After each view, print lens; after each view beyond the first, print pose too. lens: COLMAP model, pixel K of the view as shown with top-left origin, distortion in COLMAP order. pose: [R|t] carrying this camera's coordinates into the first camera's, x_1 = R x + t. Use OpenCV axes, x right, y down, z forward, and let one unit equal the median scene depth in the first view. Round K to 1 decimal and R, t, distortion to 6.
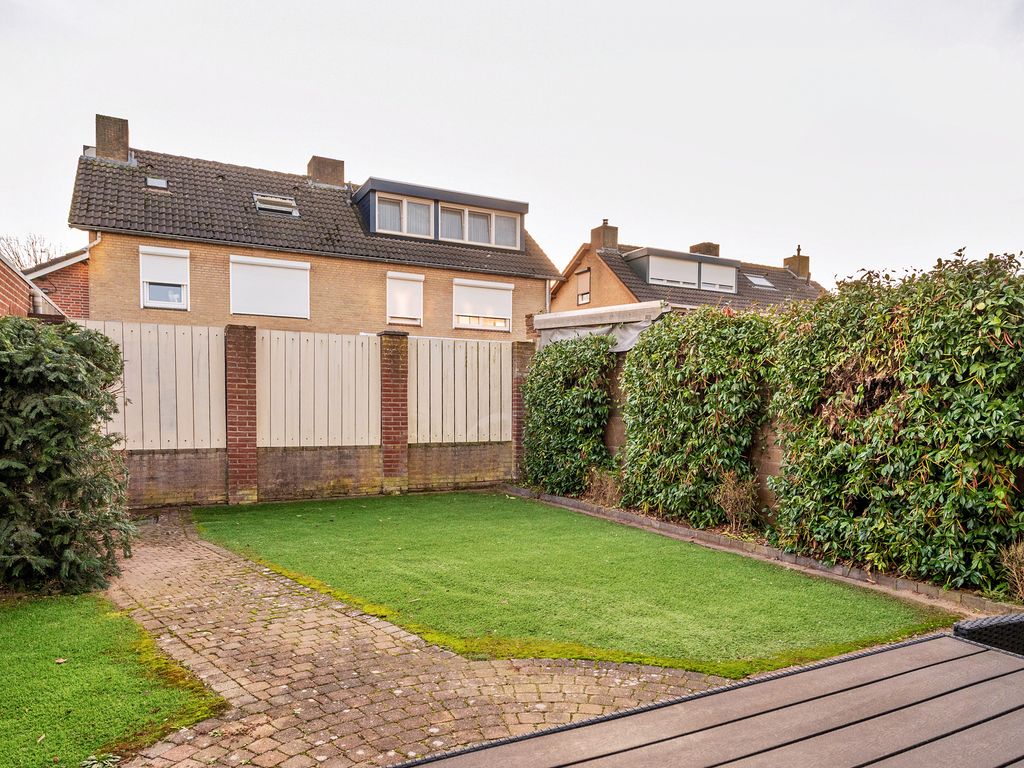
lens RADIAL K [[693.8, 0, 572.8], [0, 693.8, 437.9], [0, 0, 1]] dist [-0.005582, -0.003189]
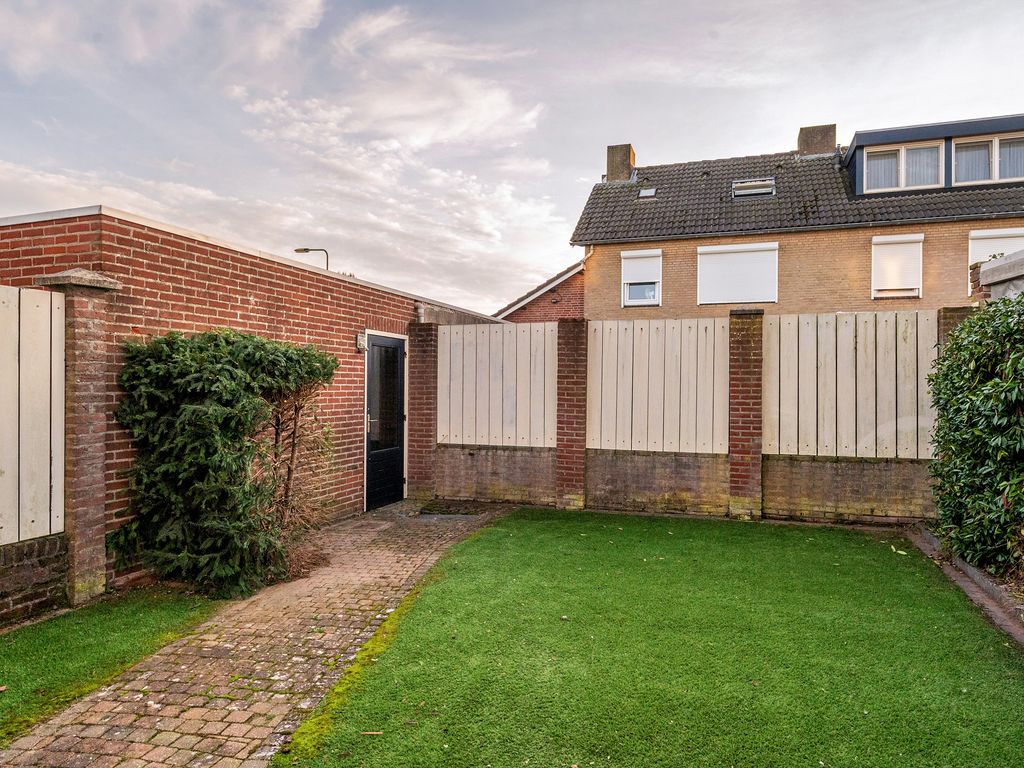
lens RADIAL K [[681.2, 0, 503.2], [0, 681.2, 381.5], [0, 0, 1]] dist [-0.003430, 0.000311]
pose [[0.650592, -0.010412, -0.759356, 0.079940], [-0.034733, 0.998452, -0.043448, -0.016120], [0.758633, 0.054642, 0.649223, 0.161539]]
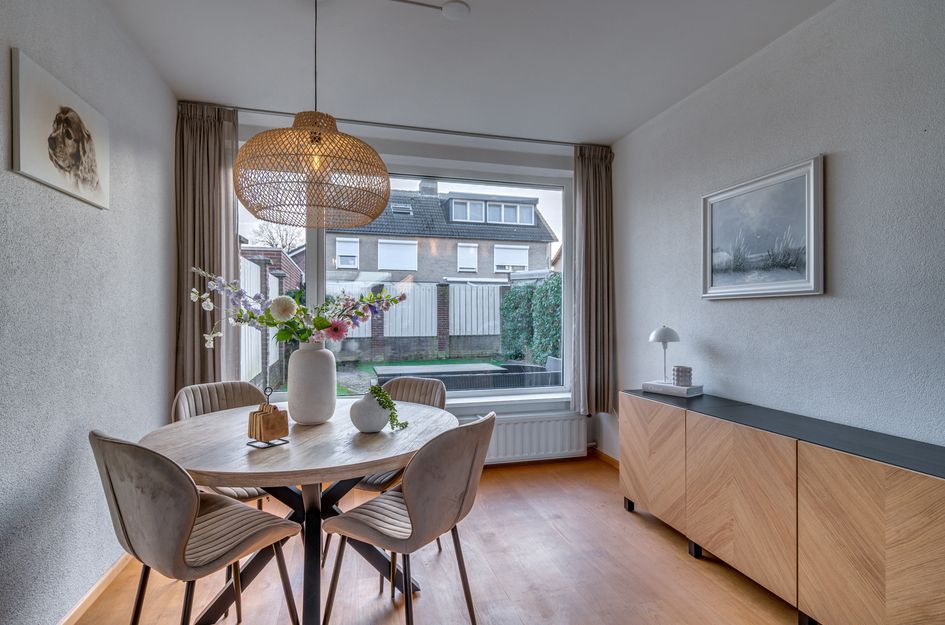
lens RADIAL K [[478.7, 0, 482.1], [0, 478.7, 314.3], [0, 0, 1]] dist [0.007056, -0.000537]
pose [[0.968228, -0.008719, -0.249917, 0.127582], [-0.003413, 0.998838, -0.048071, 0.007803], [0.250046, 0.047397, 0.967073, -0.227025]]
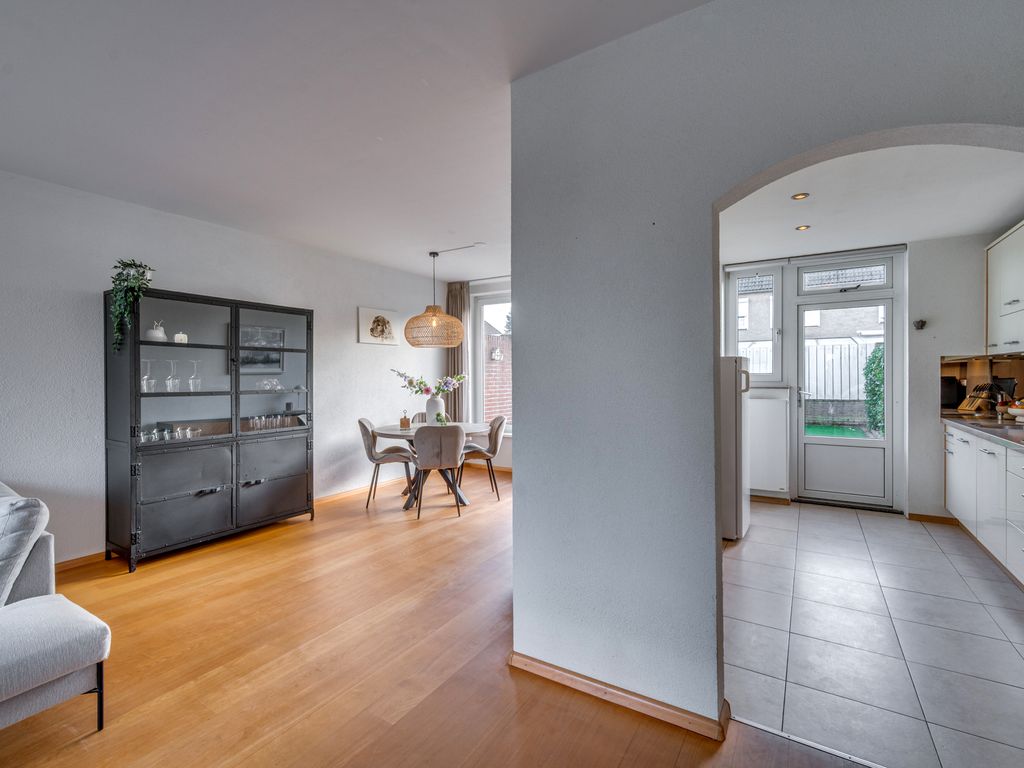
lens RADIAL K [[484.4, 0, 505.3], [0, 484.4, 379.4], [0, 0, 1]] dist [0.002174, 0.000537]
pose [[0.473304, -0.007439, -0.880868, 0.322577], [-0.028970, 0.999292, -0.024005, 0.005336], [0.880423, 0.036881, 0.472753, -0.226207]]
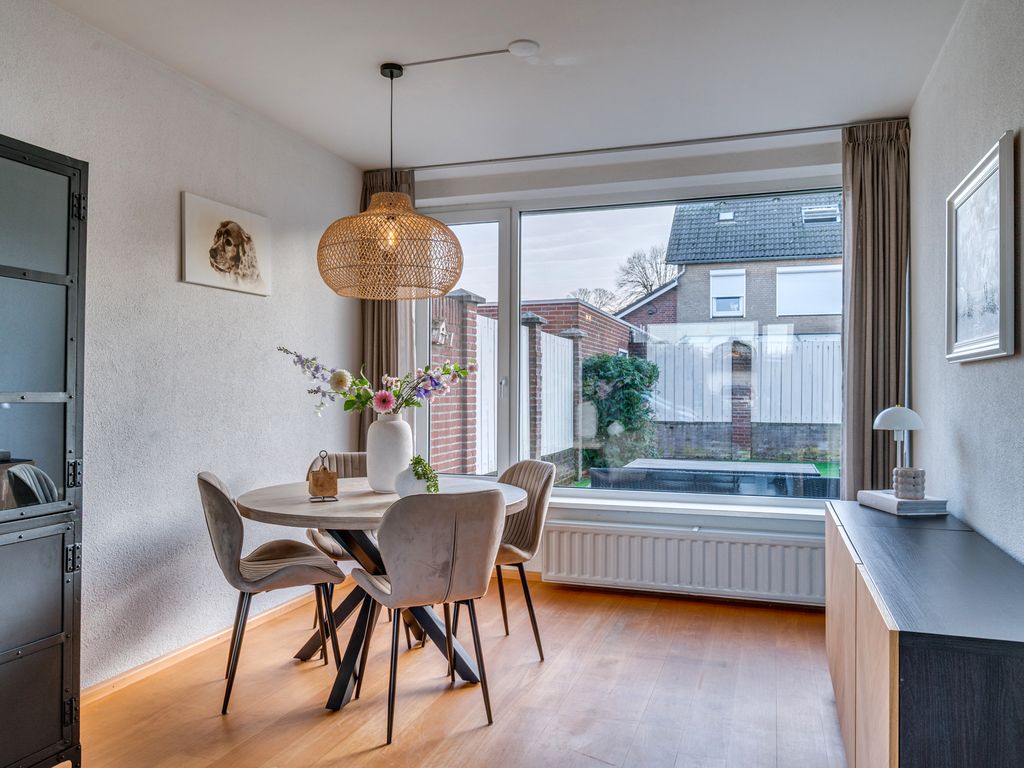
lens RADIAL K [[767.8, 0, 512.9], [0, 767.8, 382.9], [0, 0, 1]] dist [0.005776, -0.005417]
pose [[0.660677, -0.013134, -0.750555, 0.216290], [-0.030566, 0.998547, -0.044380, 0.008945], [0.750047, 0.052262, 0.659316, -0.227772]]
